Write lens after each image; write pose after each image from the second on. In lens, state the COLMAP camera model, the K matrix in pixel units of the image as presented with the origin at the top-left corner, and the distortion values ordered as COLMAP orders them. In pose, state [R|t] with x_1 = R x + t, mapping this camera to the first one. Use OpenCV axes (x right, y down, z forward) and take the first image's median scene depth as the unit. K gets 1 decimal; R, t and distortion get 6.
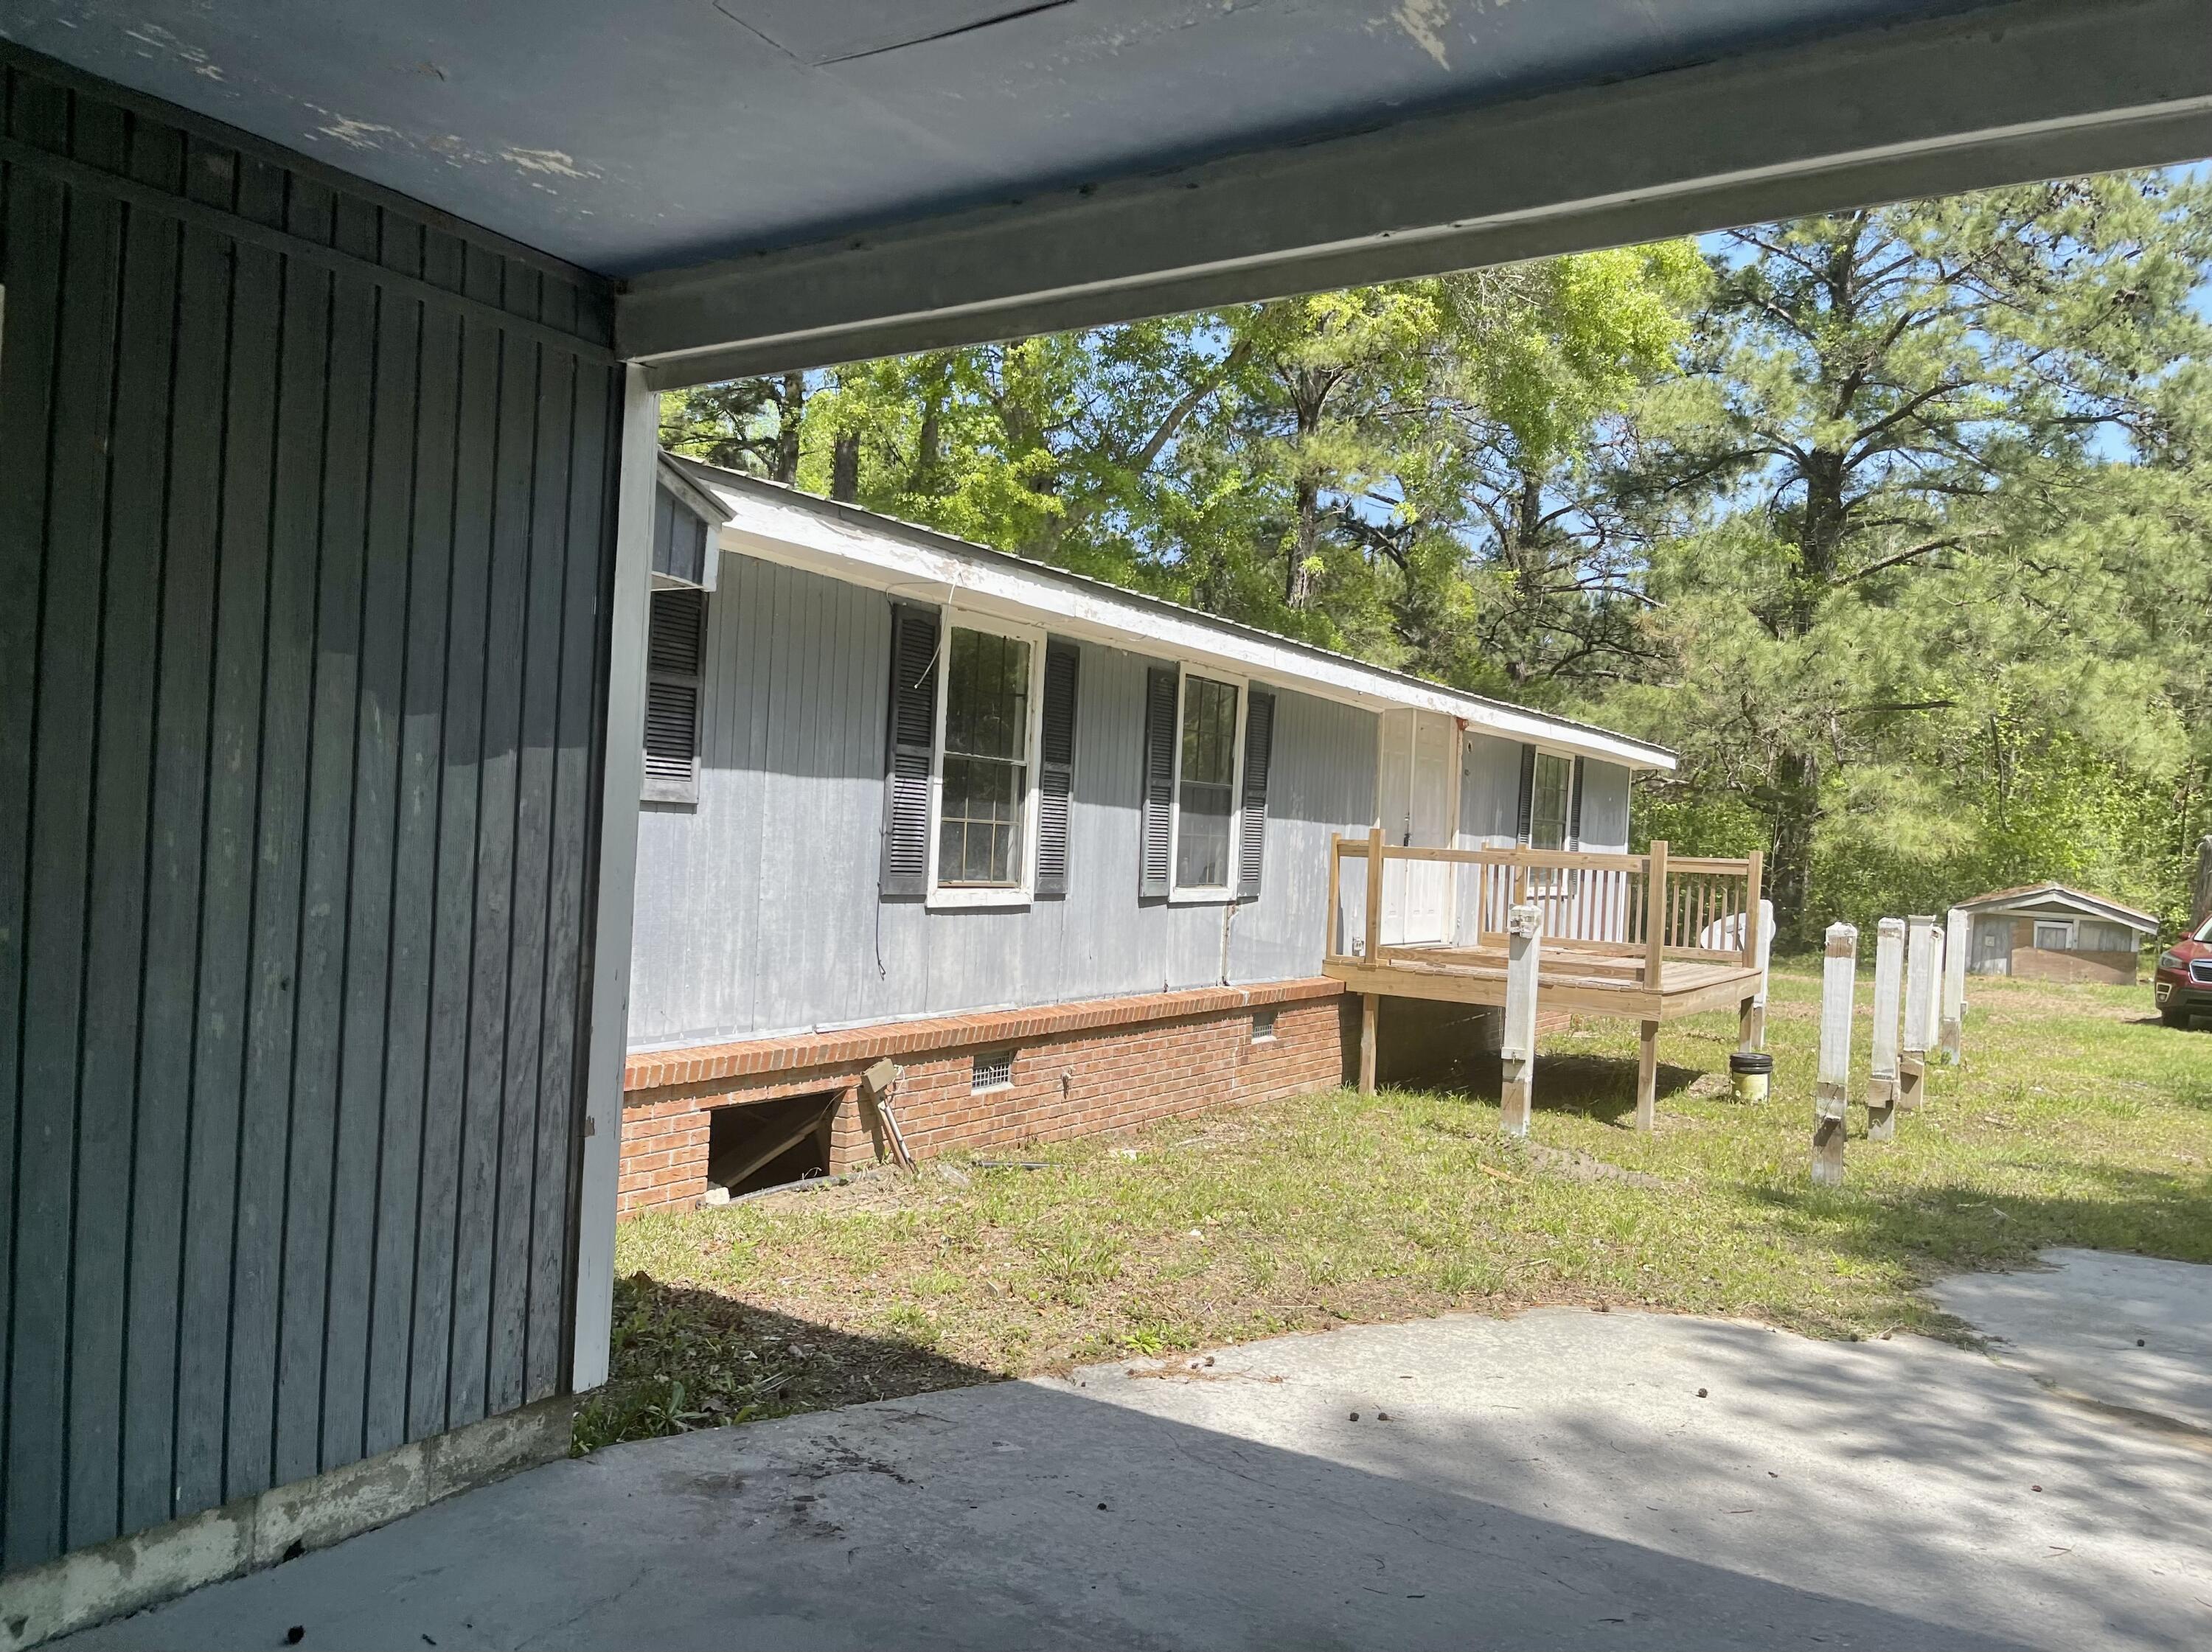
lens RADIAL K [[1663.9, 0, 1106.0], [0, 1663.9, 826.0], [0, 0, 1]] dist [0.001664, -0.087666]
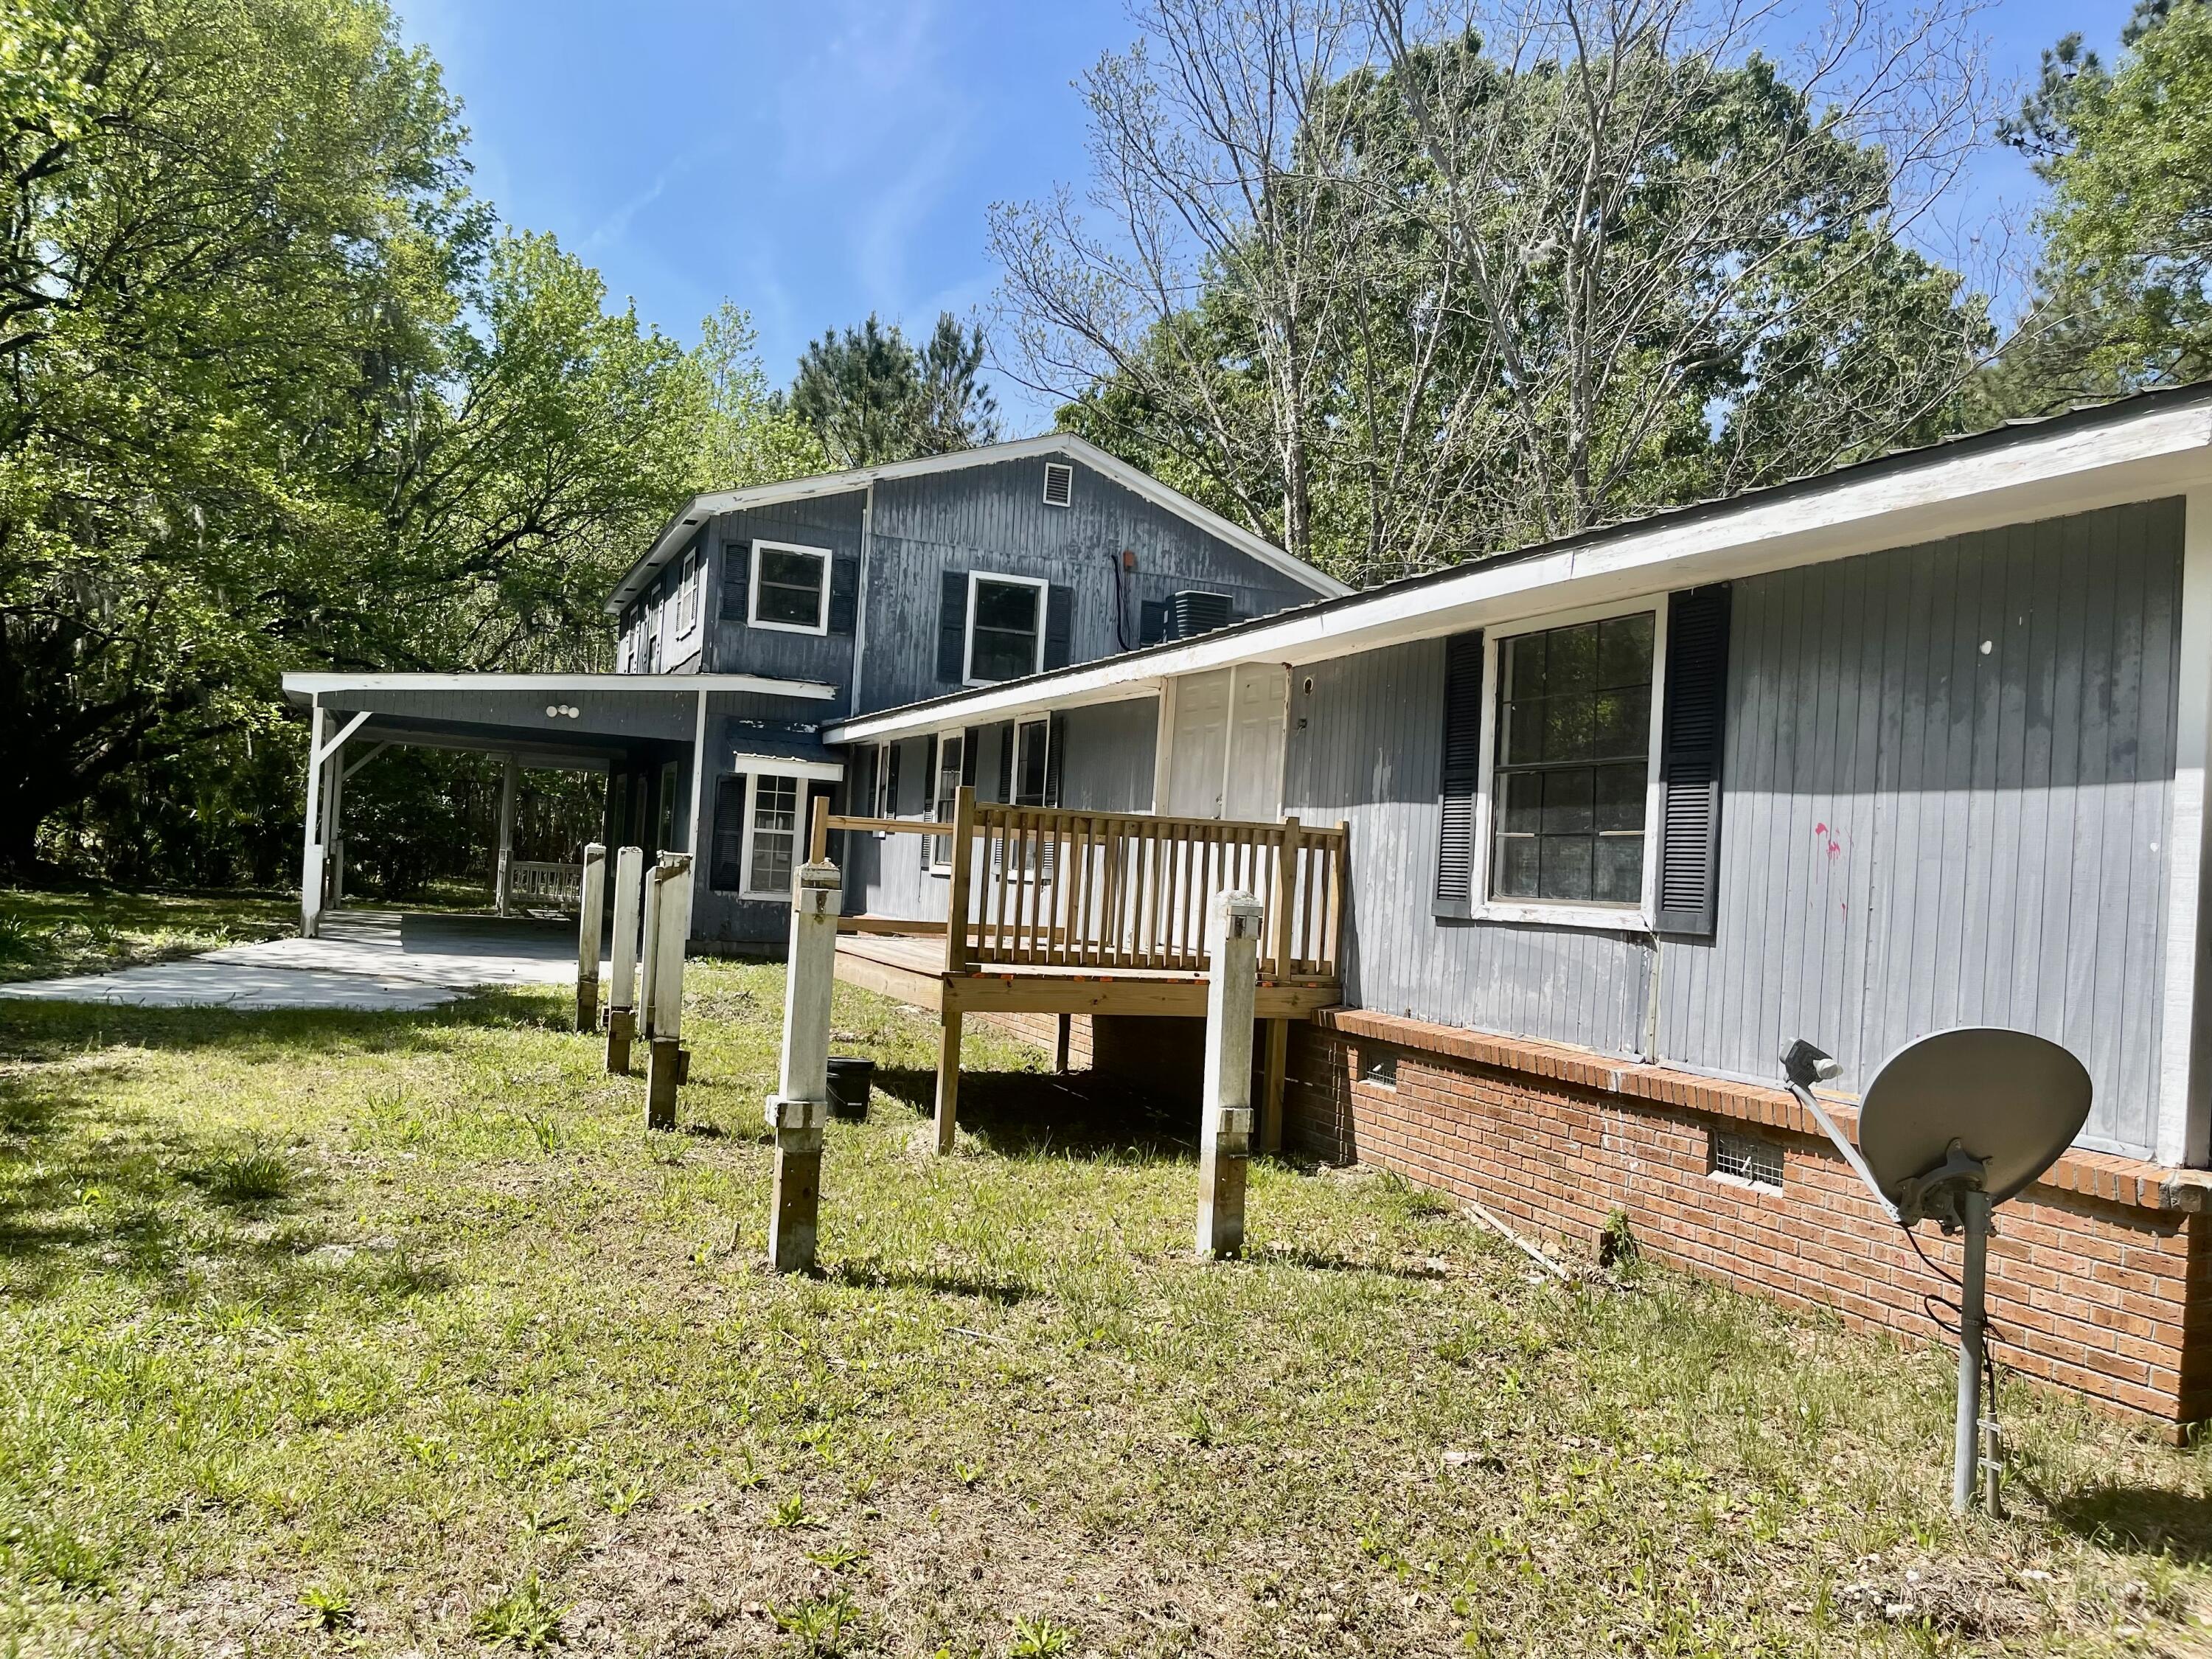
lens RADIAL K [[1664.0, 0, 1106.0], [0, 1664.0, 829.5], [0, 0, 1]] dist [0.001664, -0.087666]
pose [[-0.565942, -0.097346, -0.818678, 0.804463], [-0.081833, 0.994734, -0.061710, 0.069321], [0.820374, 0.032070, -0.570928, 1.319778]]
